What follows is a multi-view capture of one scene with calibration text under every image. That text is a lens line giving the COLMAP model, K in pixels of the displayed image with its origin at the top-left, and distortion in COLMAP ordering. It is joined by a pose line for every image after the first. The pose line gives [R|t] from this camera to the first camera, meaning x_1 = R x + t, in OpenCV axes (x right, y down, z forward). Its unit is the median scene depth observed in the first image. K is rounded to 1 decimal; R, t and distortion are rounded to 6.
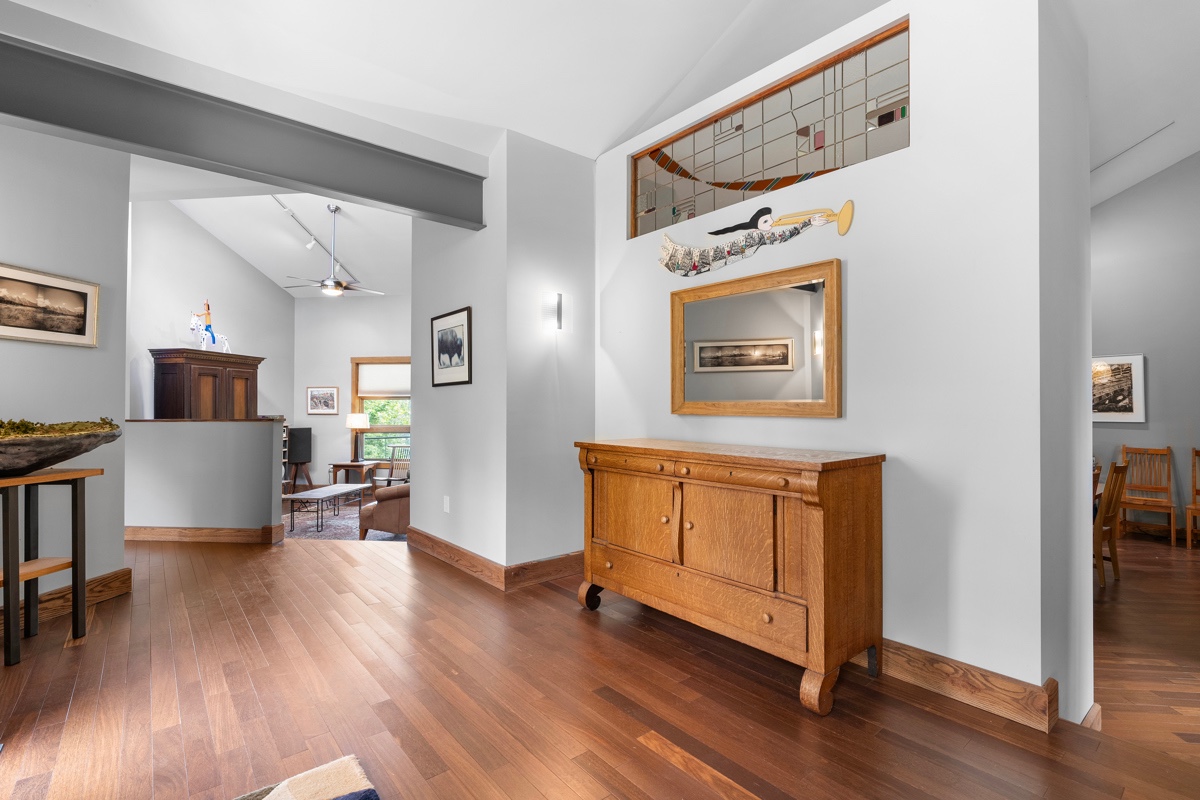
lens RADIAL K [[550.4, 0, 599.3], [0, 550.4, 391.9], [0, 0, 1]] dist [-0.003313, 0.000312]
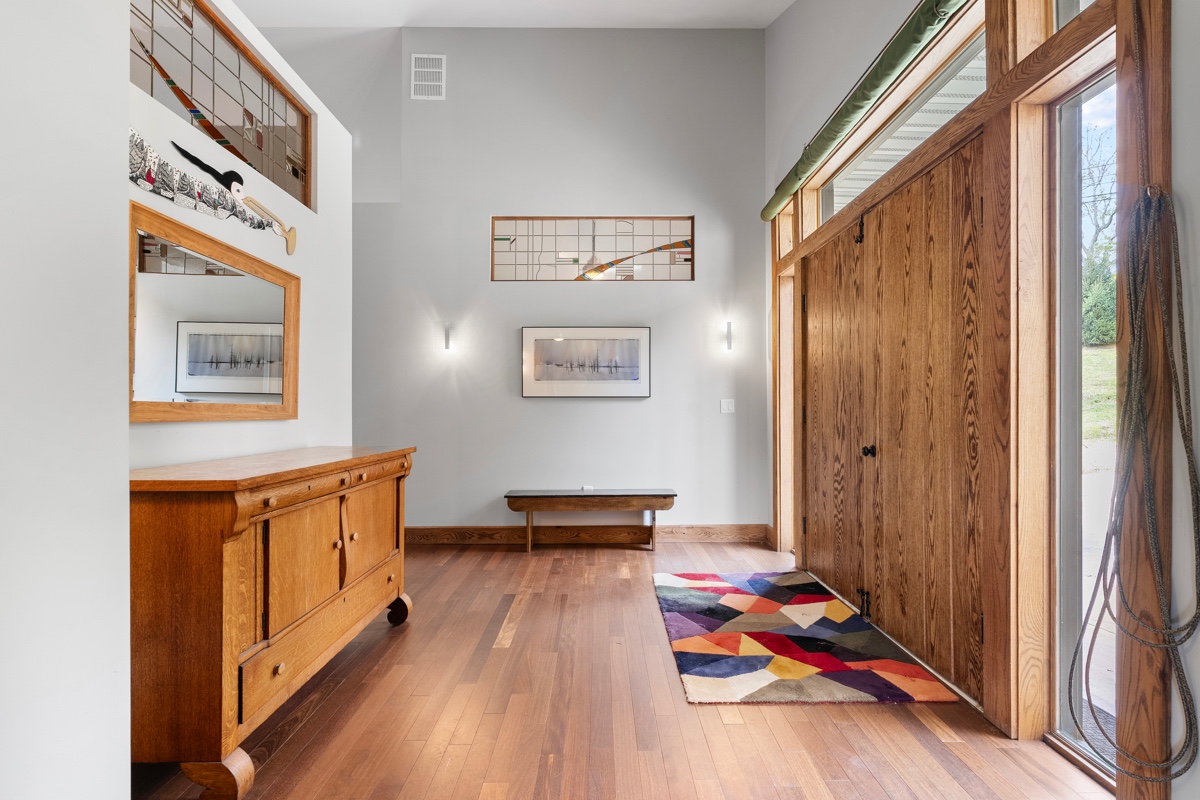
lens RADIAL K [[550.4, 0, 607.0], [0, 550.4, 403.1], [0, 0, 1]] dist [-0.003313, 0.000312]
pose [[-0.782697, 0.008570, 0.622344, -0.625442], [-0.013870, 0.999417, -0.031206, 0.032830], [-0.622248, -0.033057, -0.782121, 1.222362]]
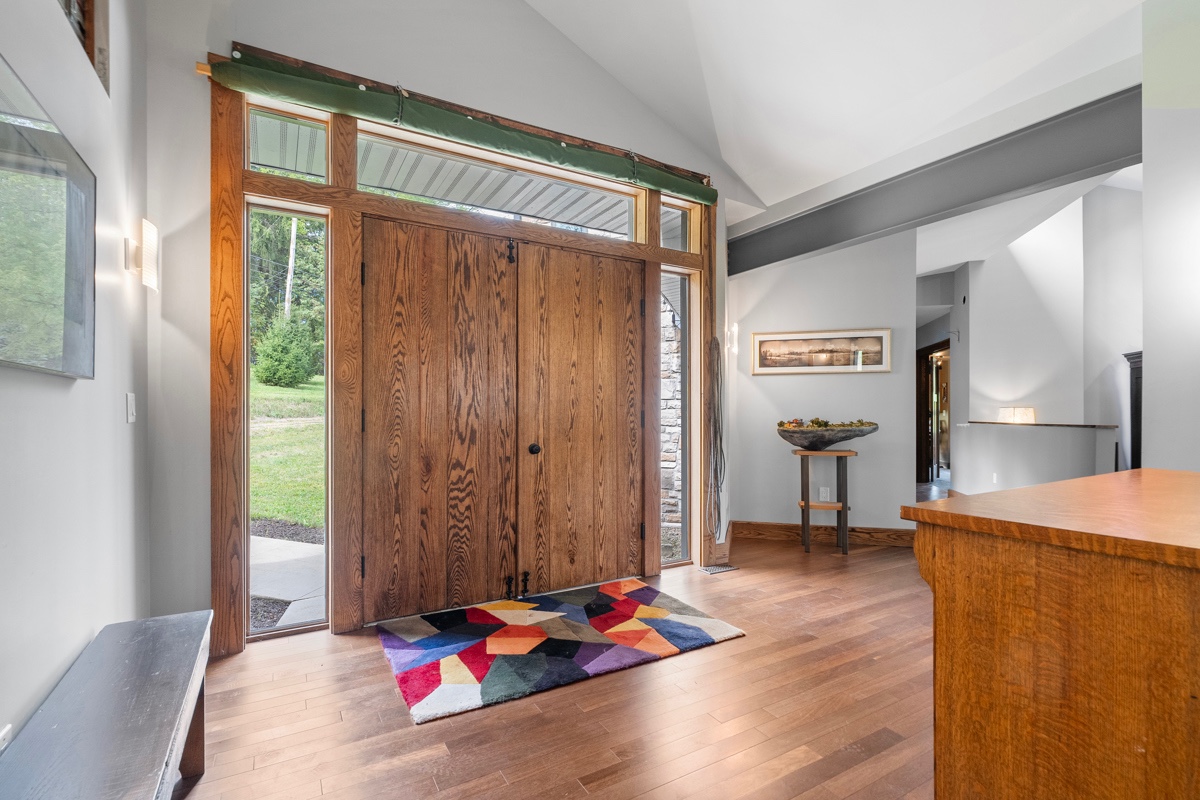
lens RADIAL K [[550.4, 0, 604.8], [0, 550.4, 410.4], [0, 0, 1]] dist [-0.003313, 0.000312]
pose [[-0.150242, -0.001170, -0.988649, 0.699622], [0.025915, 0.999651, -0.005121, 0.010364], [0.988310, -0.026391, -0.150159, 0.504577]]
